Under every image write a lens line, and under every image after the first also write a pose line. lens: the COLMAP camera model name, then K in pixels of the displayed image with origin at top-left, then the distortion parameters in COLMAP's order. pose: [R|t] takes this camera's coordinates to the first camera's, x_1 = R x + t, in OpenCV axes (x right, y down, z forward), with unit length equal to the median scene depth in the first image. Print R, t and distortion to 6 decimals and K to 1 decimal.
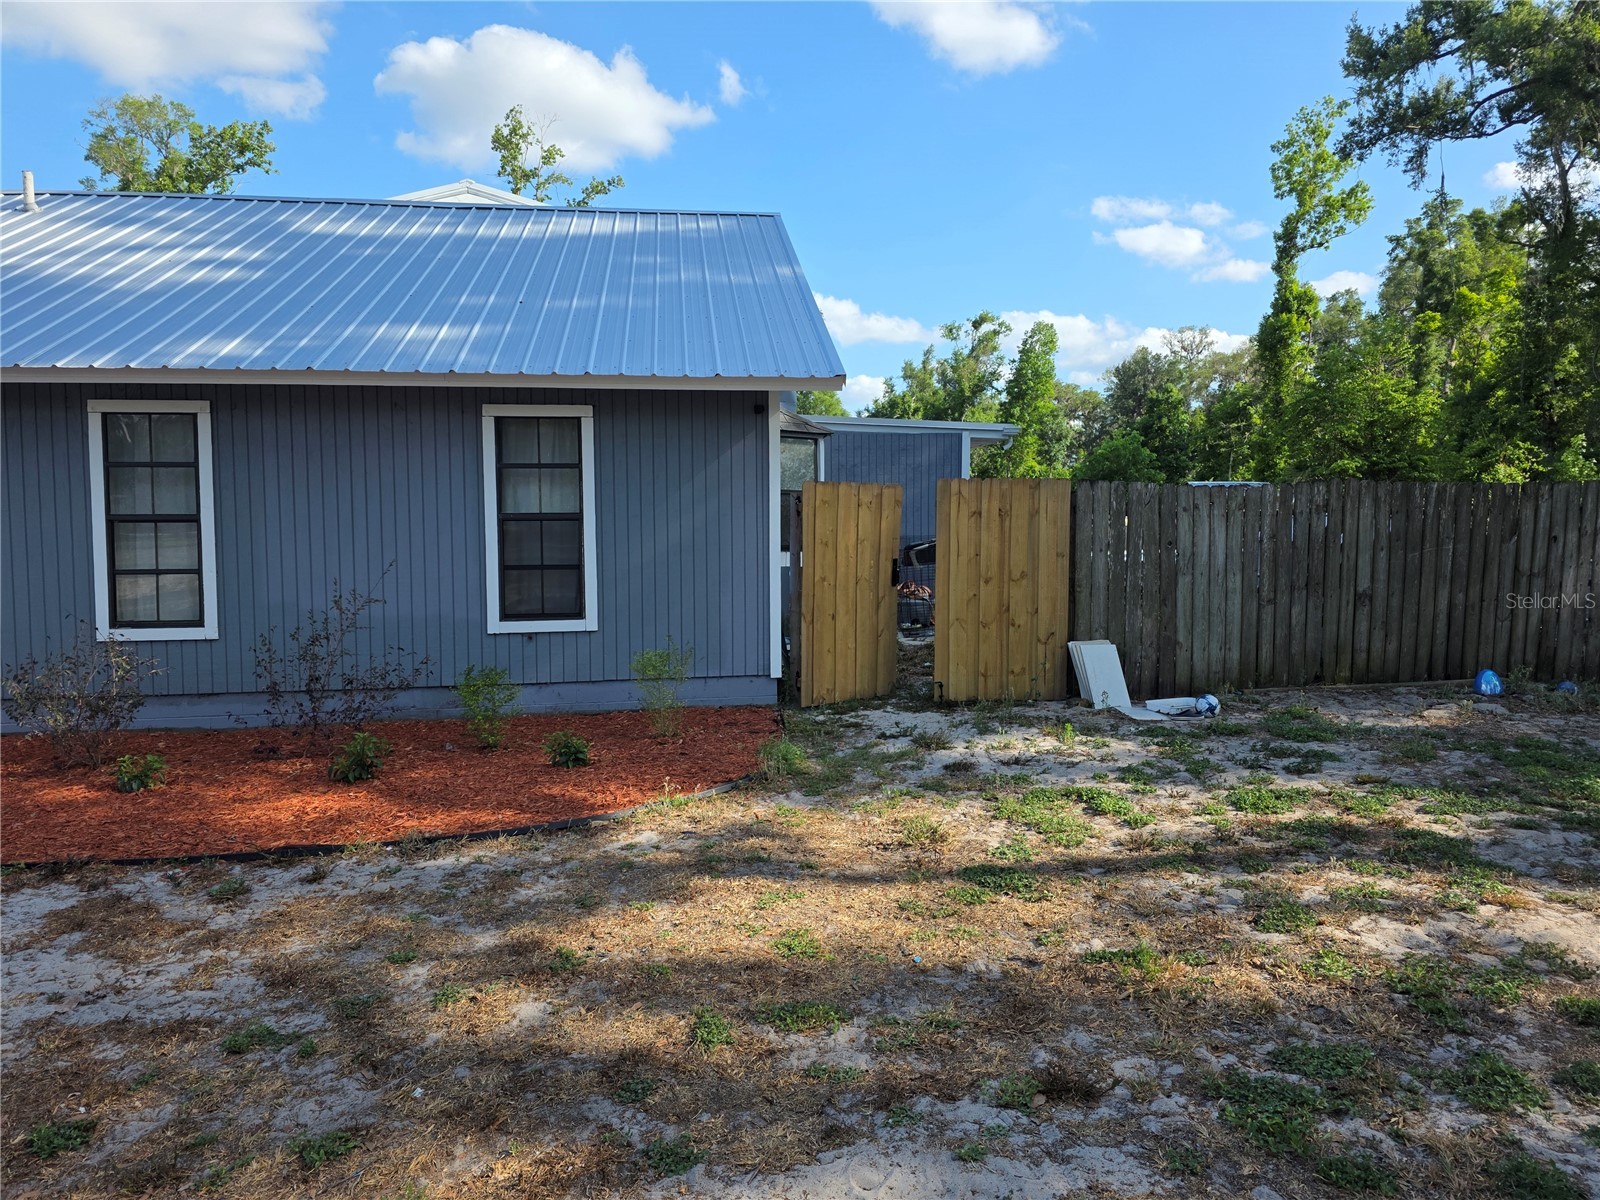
lens RADIAL K [[1069.9, 0, 821.2], [0, 1069.9, 591.6], [0, 0, 1]] dist [0.066941, -0.065607]
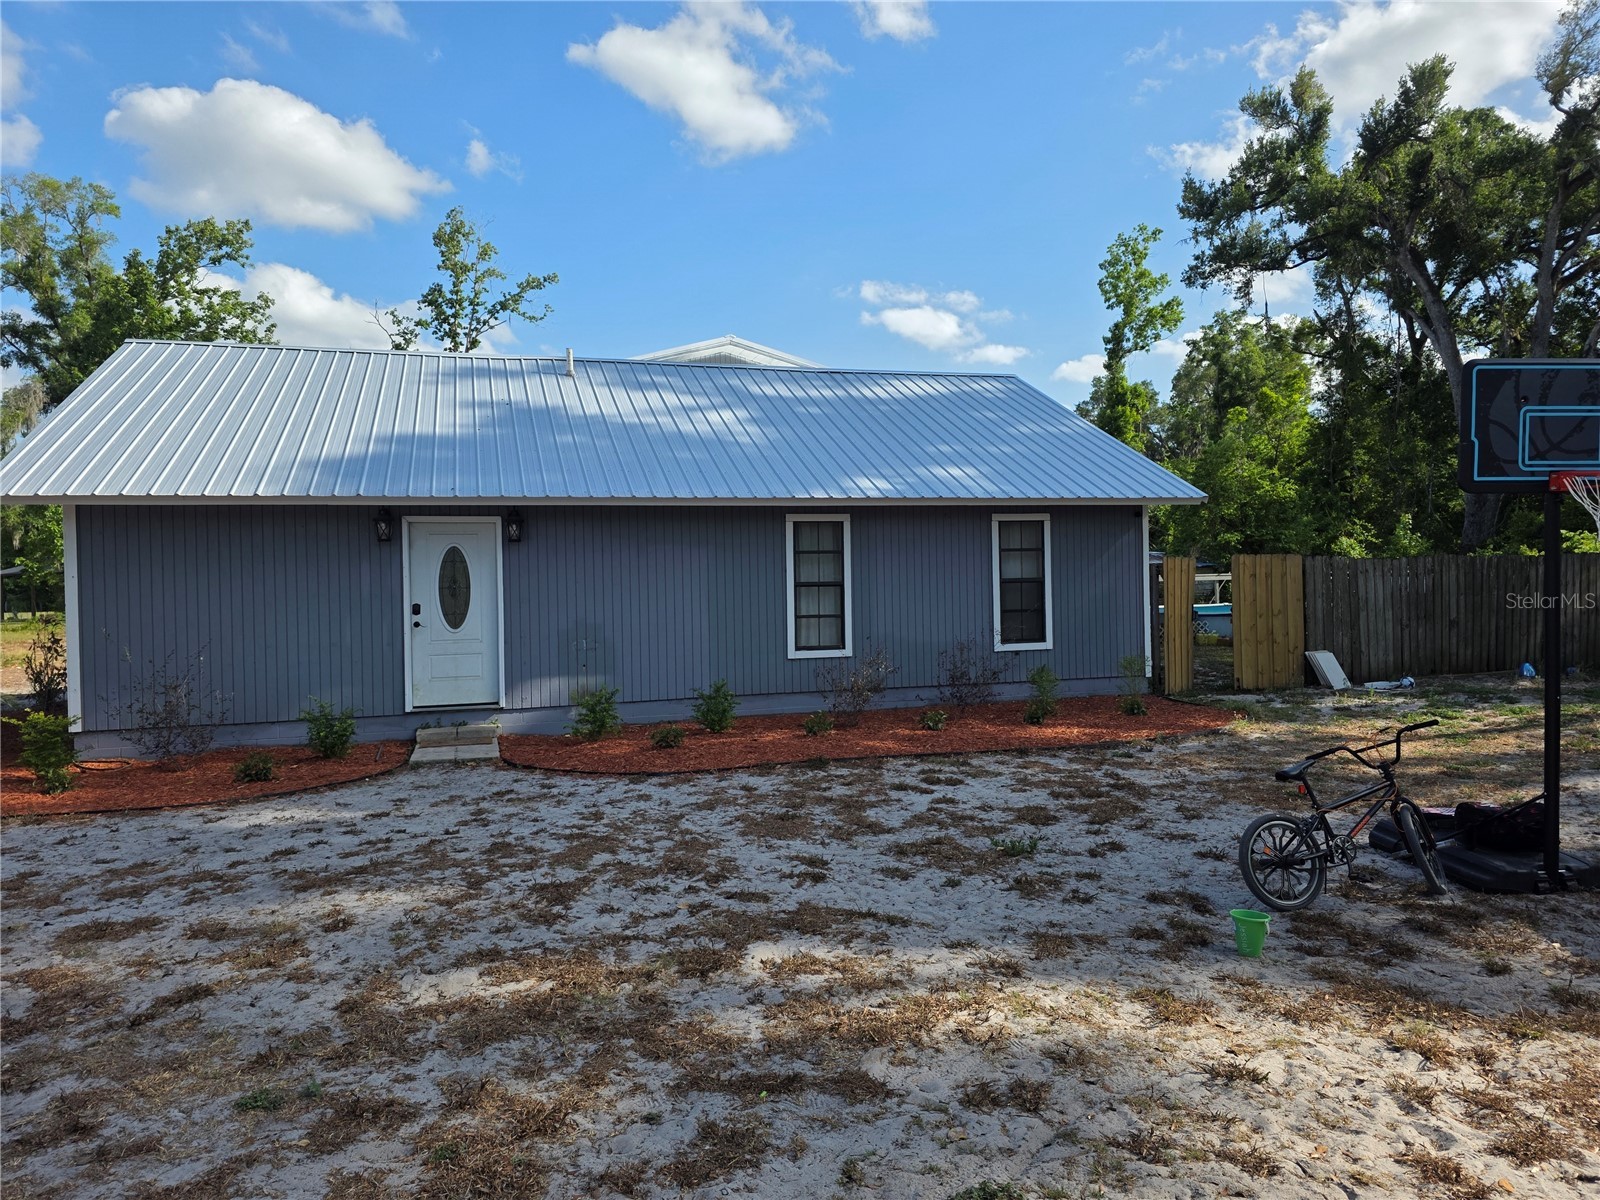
lens RADIAL K [[1079.1, 0, 800.1], [0, 1079.1, 580.2], [0, 0, 1]] dist [0.067309, -0.064084]
pose [[0.986062, -0.010831, 0.166024, -0.840830], [0.023339, 0.997017, -0.073575, 0.043144], [-0.164732, 0.076424, 0.983373, -0.557899]]
